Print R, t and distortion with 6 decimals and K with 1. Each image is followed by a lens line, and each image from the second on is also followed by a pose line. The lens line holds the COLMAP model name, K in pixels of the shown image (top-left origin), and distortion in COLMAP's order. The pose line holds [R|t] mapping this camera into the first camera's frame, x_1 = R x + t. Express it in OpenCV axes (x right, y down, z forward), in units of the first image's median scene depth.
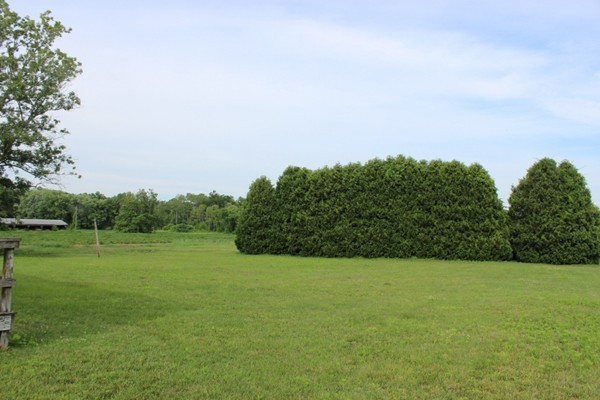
lens RADIAL K [[502.5, 0, 300.0], [0, 502.5, 200.0], [0, 0, 1]] dist [-0.153286, 0.140046]
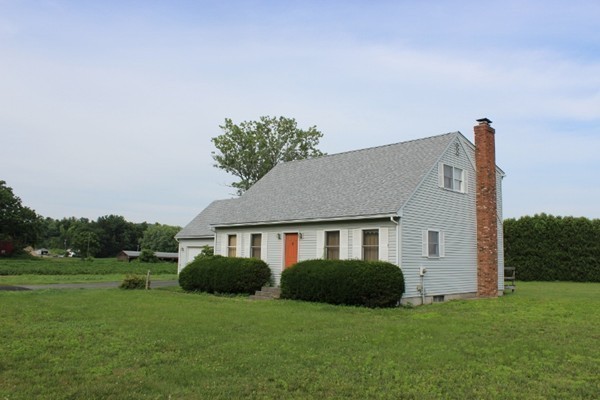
lens RADIAL K [[502.5, 0, 300.0], [0, 502.5, 200.0], [0, 0, 1]] dist [-0.153286, 0.140046]
pose [[0.985885, -0.017765, -0.166481, -0.297074], [0.007199, 0.997933, -0.063852, -0.043082], [0.167272, 0.061752, 0.983975, -0.618267]]
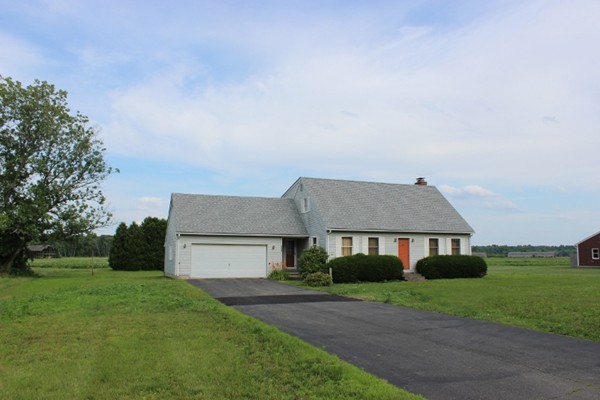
lens RADIAL K [[529.6, 0, 300.0], [0, 529.6, 200.0], [0, 0, 1]] dist [-0.004999, 0.001628]
pose [[0.516628, 0.072575, 0.853129, -1.365071], [-0.042892, 0.997344, -0.058869, -0.046999], [-0.855135, -0.006179, 0.518368, -0.369990]]
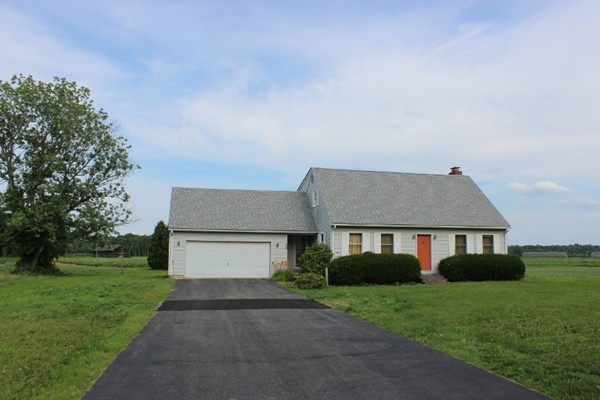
lens RADIAL K [[517.5, 0, 300.8], [0, 517.5, 173.8], [0, 0, 1]] dist [-0.006509, -0.006373]
pose [[0.625534, 0.107437, 0.772765, -1.206265], [-0.039552, 0.993567, -0.106119, -0.043006], [-0.779194, 0.035816, 0.625759, -0.400071]]
